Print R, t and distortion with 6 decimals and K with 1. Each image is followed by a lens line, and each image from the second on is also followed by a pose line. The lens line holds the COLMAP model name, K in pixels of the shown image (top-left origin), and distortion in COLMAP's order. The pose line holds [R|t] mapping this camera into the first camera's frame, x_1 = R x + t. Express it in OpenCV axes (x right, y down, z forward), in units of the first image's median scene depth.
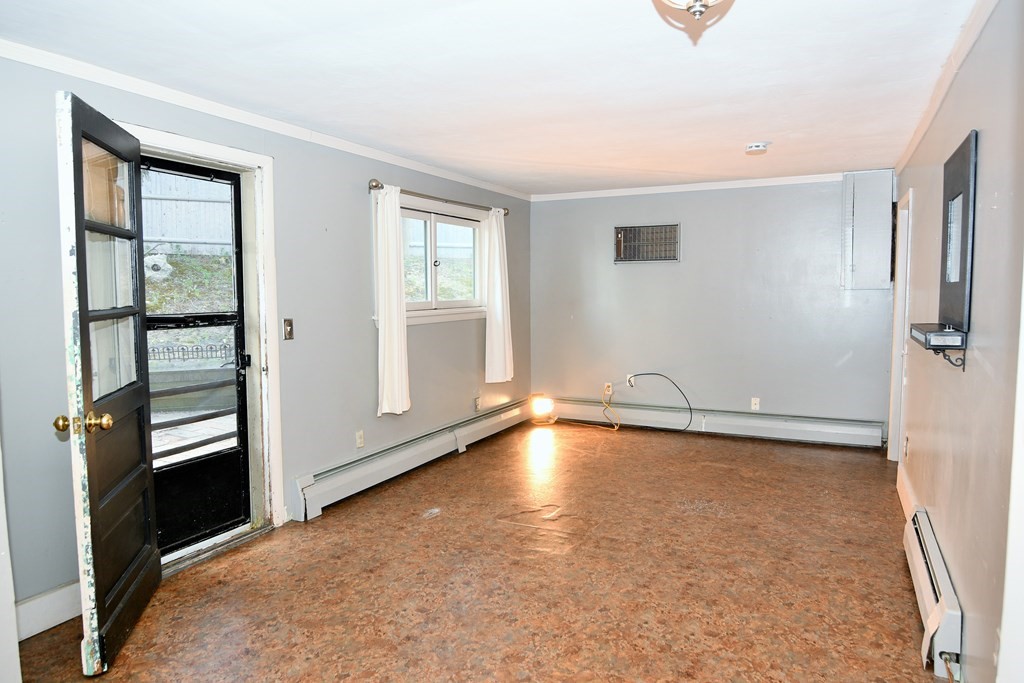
lens RADIAL K [[653.6, 0, 512.0], [0, 653.6, 341.5], [0, 0, 1]] dist [-0.029357, -0.007448]
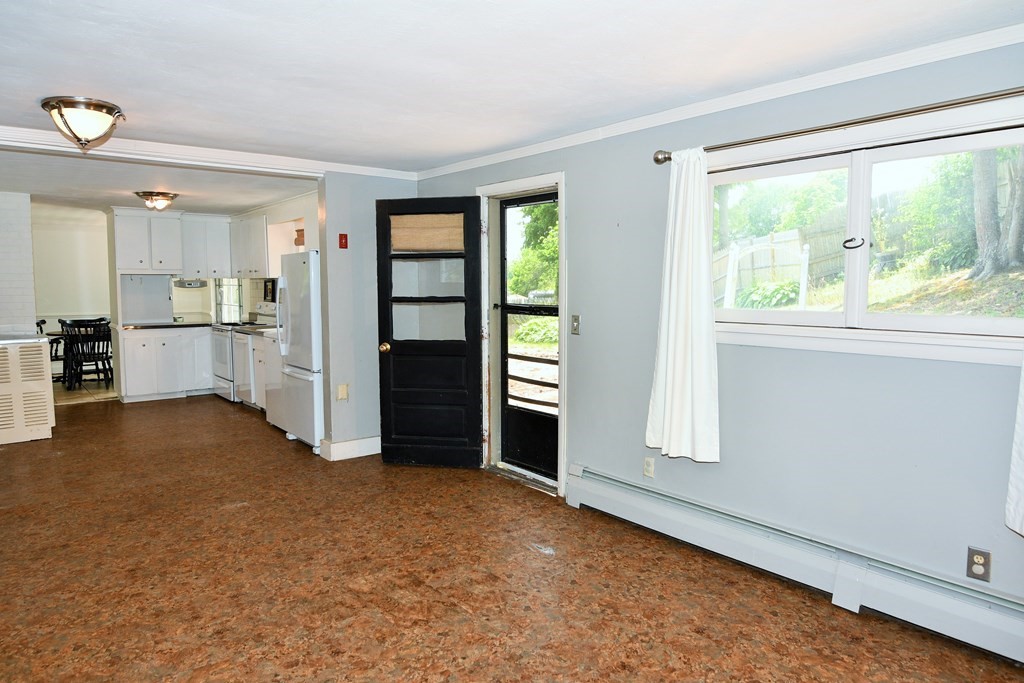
lens RADIAL K [[653.6, 0, 512.0], [0, 653.6, 341.5], [0, 0, 1]] dist [-0.029357, -0.007448]
pose [[-0.421653, 0.086487, -0.902623, 0.829340], [-0.071785, 0.989133, 0.128310, -0.149482], [0.903911, 0.118897, -0.410863, 1.644062]]
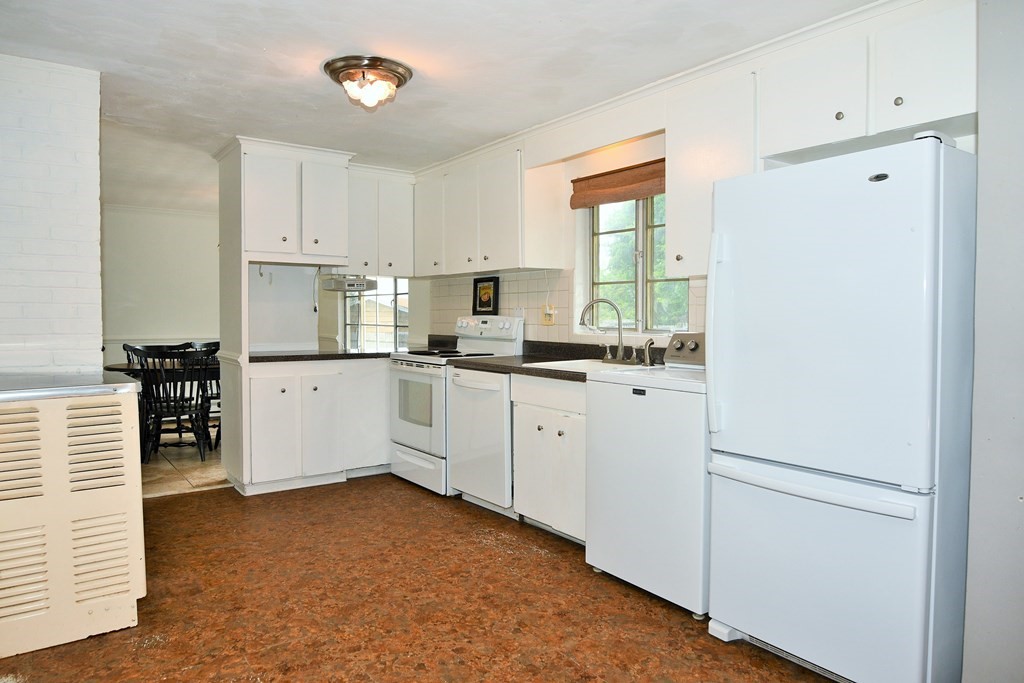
lens RADIAL K [[666.5, 0, 512.0], [0, 666.5, 341.5], [0, 0, 1]] dist [-0.030333, -0.001669]
pose [[-0.467703, 0.041286, -0.882921, 0.737513], [-0.070494, 0.993984, 0.083822, -0.123551], [0.881070, 0.101444, -0.461979, 1.465453]]
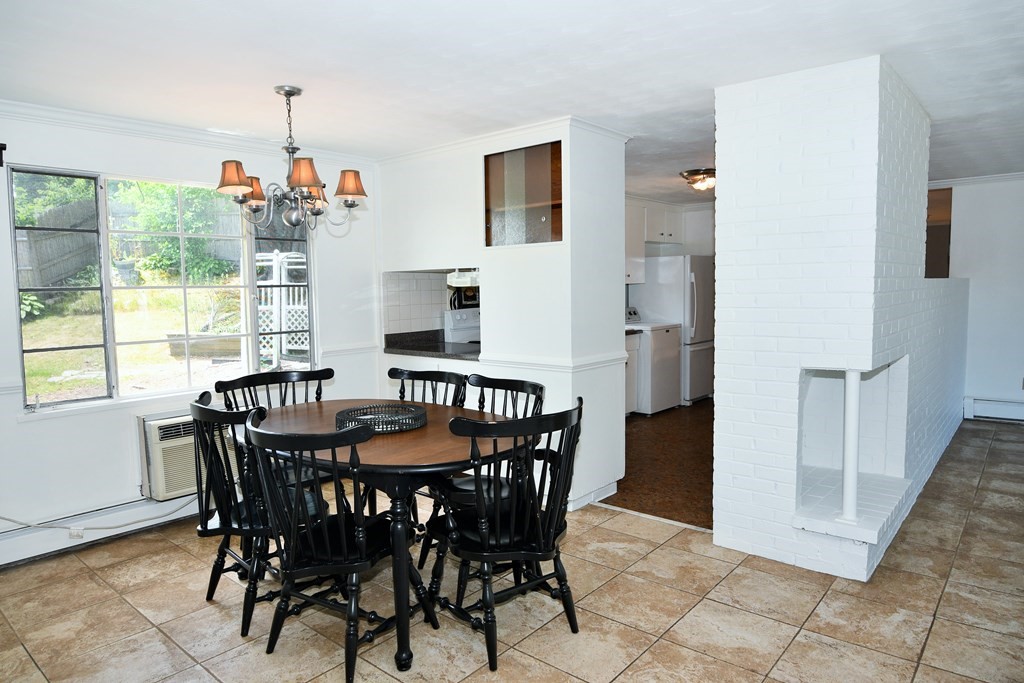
lens RADIAL K [[653.6, 0, 512.0], [0, 653.6, 341.5], [0, 0, 1]] dist [-0.029357, -0.007448]
pose [[0.971963, 0.013157, -0.234767, 0.612771], [-0.012697, 0.999913, 0.003470, -0.100061], [0.234793, -0.000391, 0.972045, 1.098126]]
